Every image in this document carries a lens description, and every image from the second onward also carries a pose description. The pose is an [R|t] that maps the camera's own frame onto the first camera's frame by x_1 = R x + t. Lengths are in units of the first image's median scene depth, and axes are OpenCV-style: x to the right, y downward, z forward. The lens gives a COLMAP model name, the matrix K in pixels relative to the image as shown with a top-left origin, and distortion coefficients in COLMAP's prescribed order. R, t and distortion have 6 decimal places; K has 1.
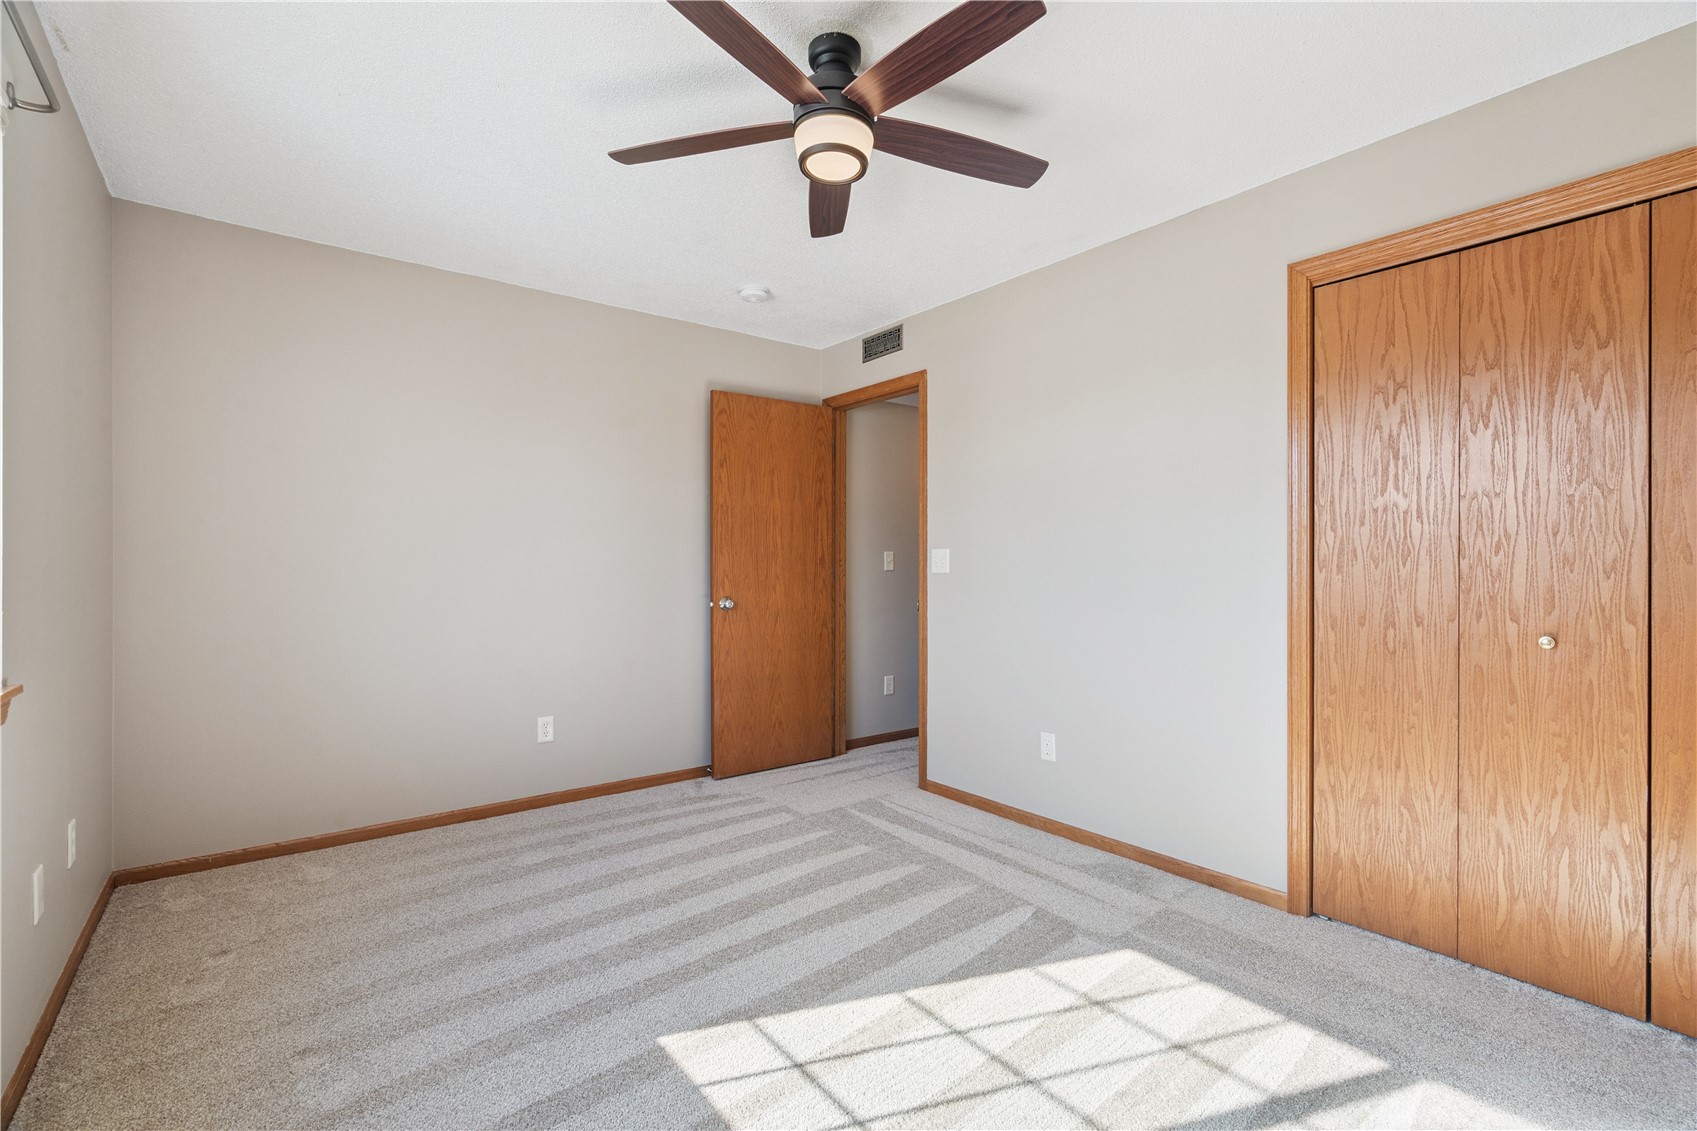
lens RADIAL K [[762.0, 0, 851.2], [0, 762.0, 572.1], [0, 0, 1]] dist [-0.000255, 0.000310]
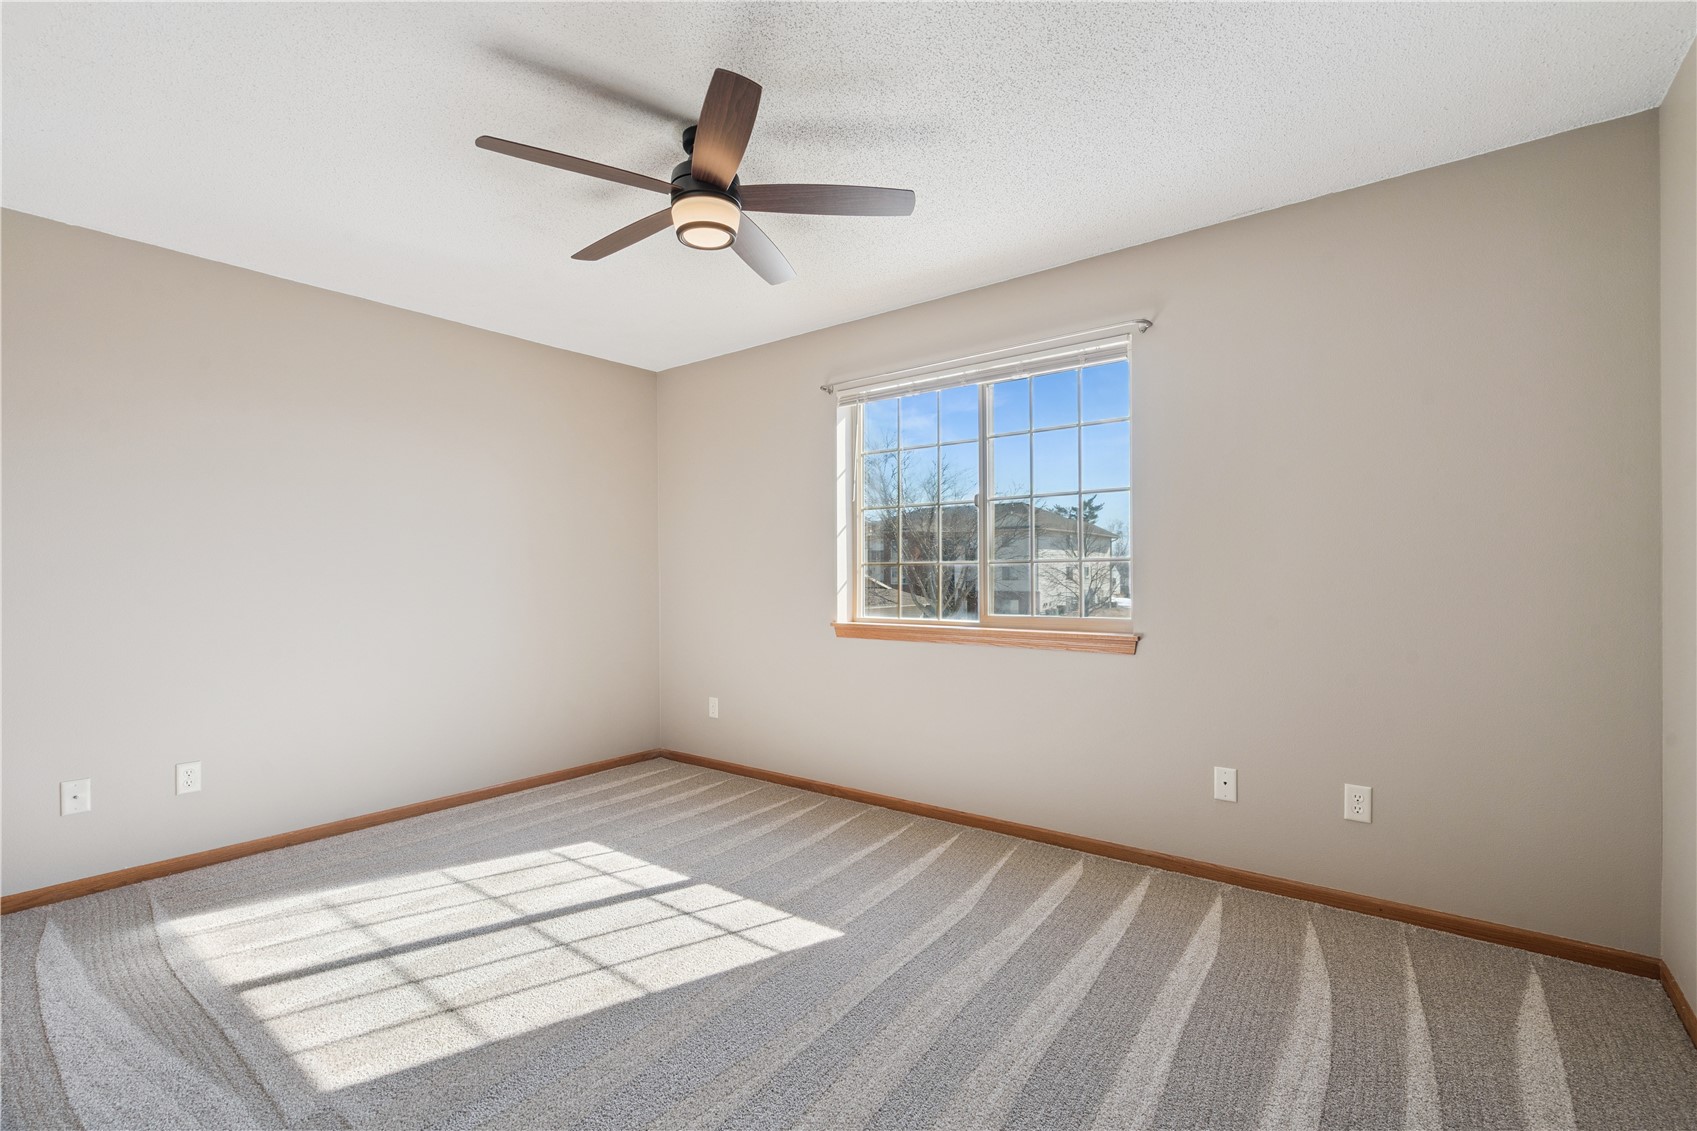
lens RADIAL K [[762.0, 0, 851.2], [0, 762.0, 572.1], [0, 0, 1]] dist [-0.000255, 0.000310]
pose [[-0.969889, 0.008027, -0.243416, 0.048578], [0.005425, 0.999921, 0.011359, -0.024494], [0.243488, 0.009696, -0.969856, 2.135126]]
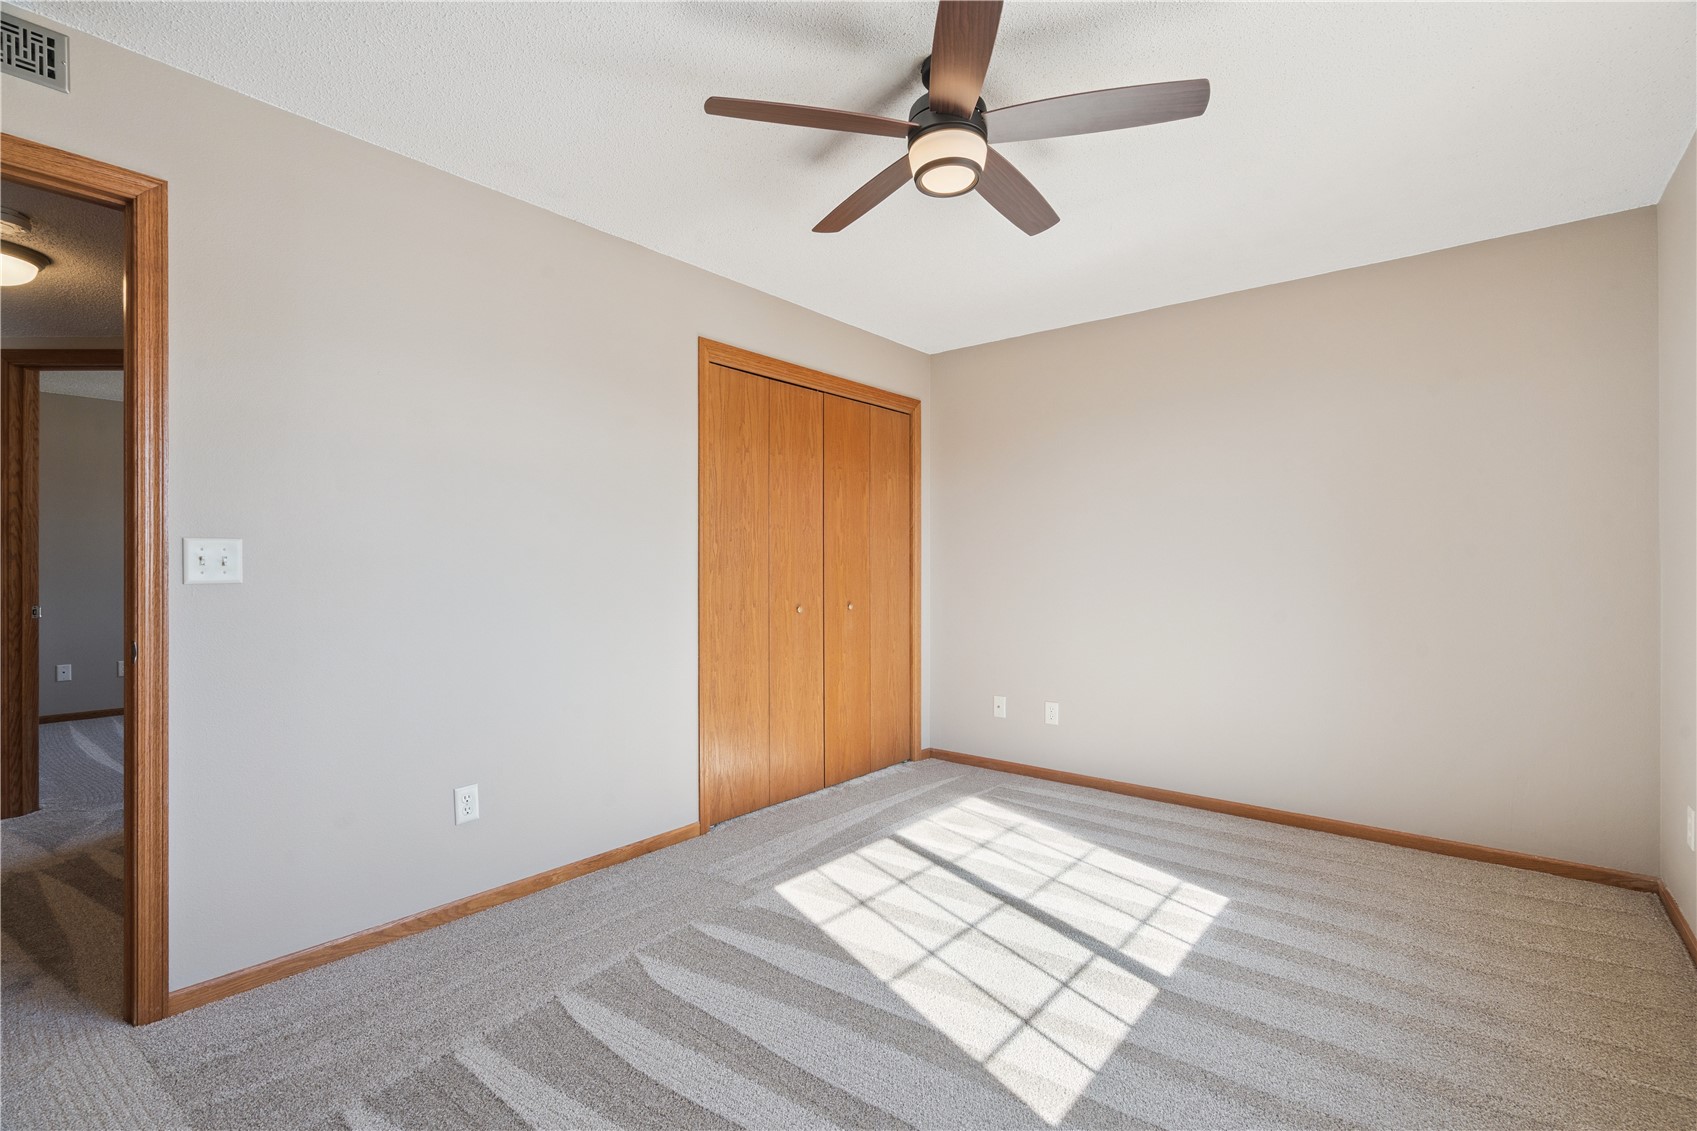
lens RADIAL K [[773.2, 0, 851.0], [0, 773.2, 572.4], [0, 0, 1]] dist [-0.002084, 0.000031]
pose [[-0.212988, -0.004317, 0.977045, -0.976037], [0.014050, 0.999873, 0.007480, -0.008428], [-0.976954, 0.015321, -0.212900, 1.308898]]
